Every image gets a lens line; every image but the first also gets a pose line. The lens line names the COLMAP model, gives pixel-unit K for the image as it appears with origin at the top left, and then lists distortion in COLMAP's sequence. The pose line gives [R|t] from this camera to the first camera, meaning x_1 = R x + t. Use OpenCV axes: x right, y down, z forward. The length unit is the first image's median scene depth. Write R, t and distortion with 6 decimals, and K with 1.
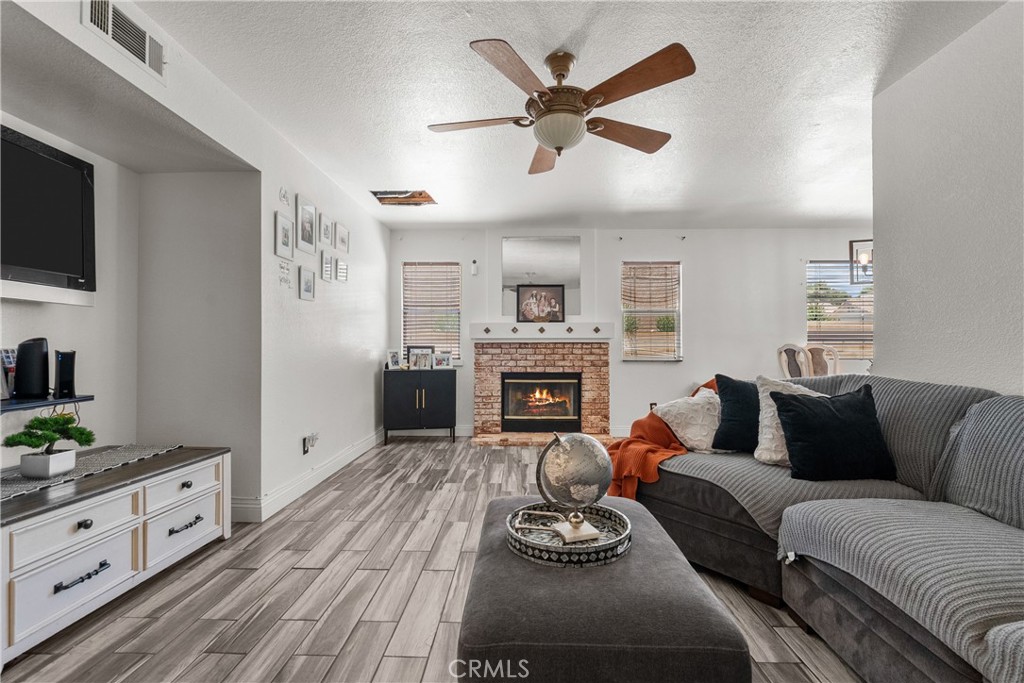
lens RADIAL K [[465.9, 0, 506.8], [0, 465.9, 343.1], [0, 0, 1]] dist [-0.002384, 0.001134]
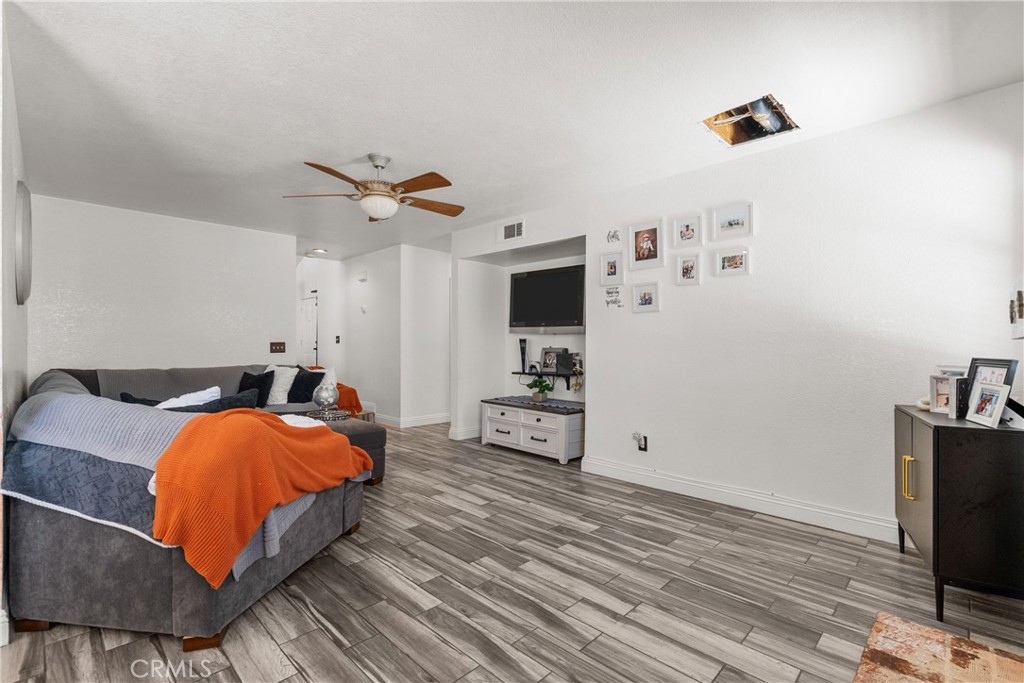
lens RADIAL K [[468.4, 0, 510.5], [0, 468.4, 345.8], [0, 0, 1]] dist [-0.003687, 0.004526]
pose [[-0.682289, 0.002241, -0.731079, 0.374324], [0.008074, 0.999957, -0.004470, -0.006334], [0.731038, -0.008953, -0.682278, 0.955866]]
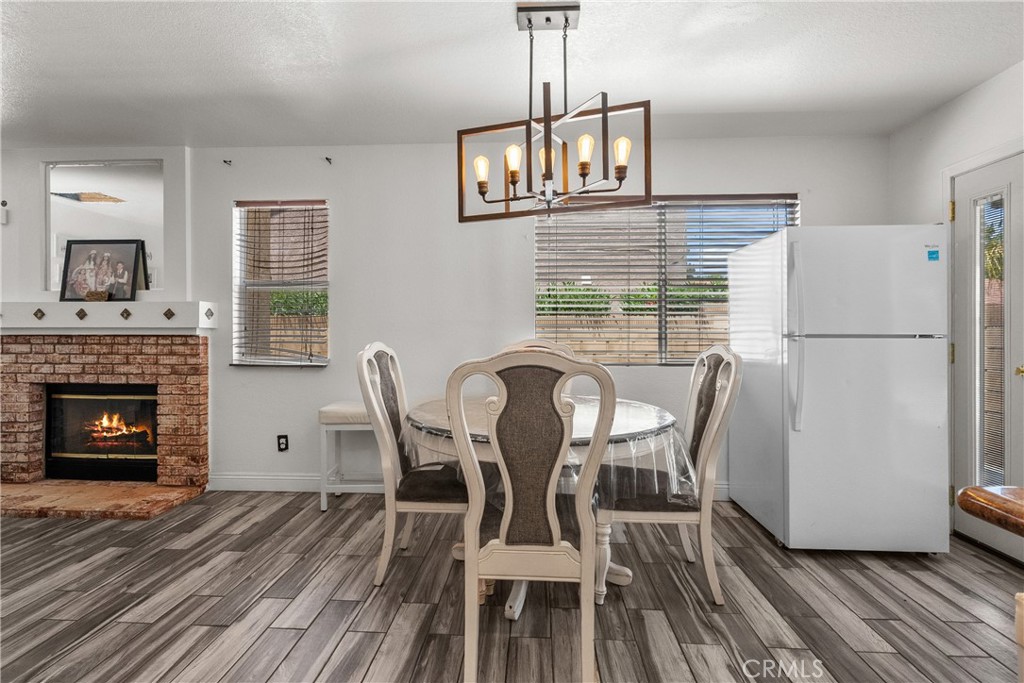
lens RADIAL K [[475.0, 0, 502.5], [0, 475.0, 330.1], [0, 0, 1]] dist [-0.001795, 0.001154]
pose [[0.999411, 0.001953, -0.034255, 0.629961], [-0.001452, 0.999892, 0.014636, -0.016933], [0.034280, -0.014578, 0.999306, 0.402047]]
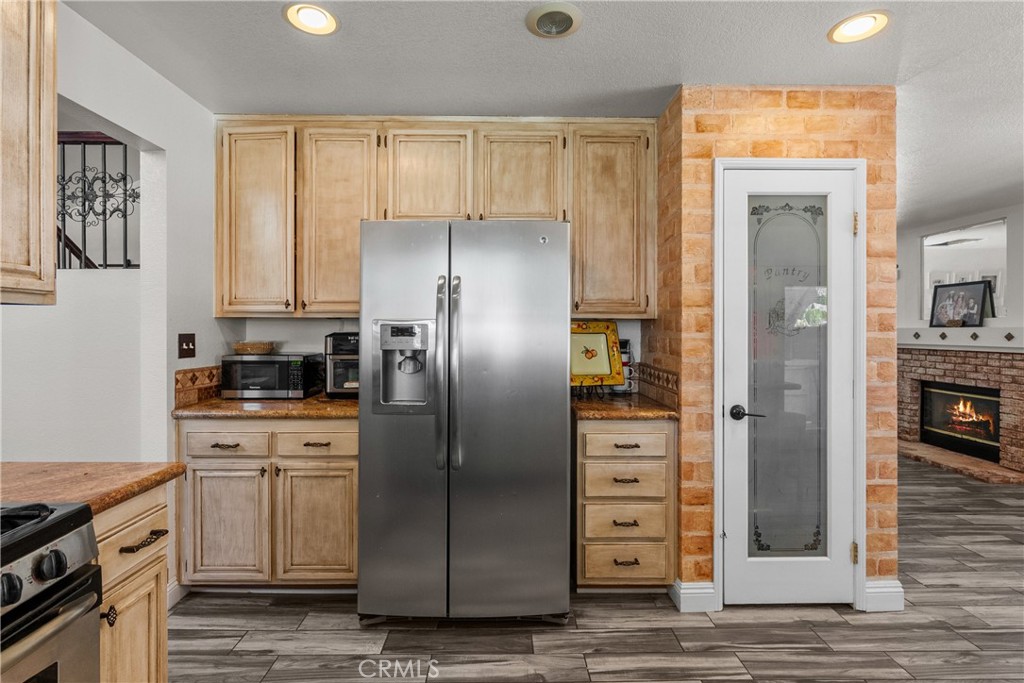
lens RADIAL K [[469.5, 0, 513.0], [0, 469.5, 331.3], [0, 0, 1]] dist [-0.002412, -0.000141]
pose [[0.046787, 0.003975, -0.998897, 0.924140], [0.011564, 0.999923, 0.004521, -0.049963], [0.998838, -0.011763, 0.046738, 0.130437]]
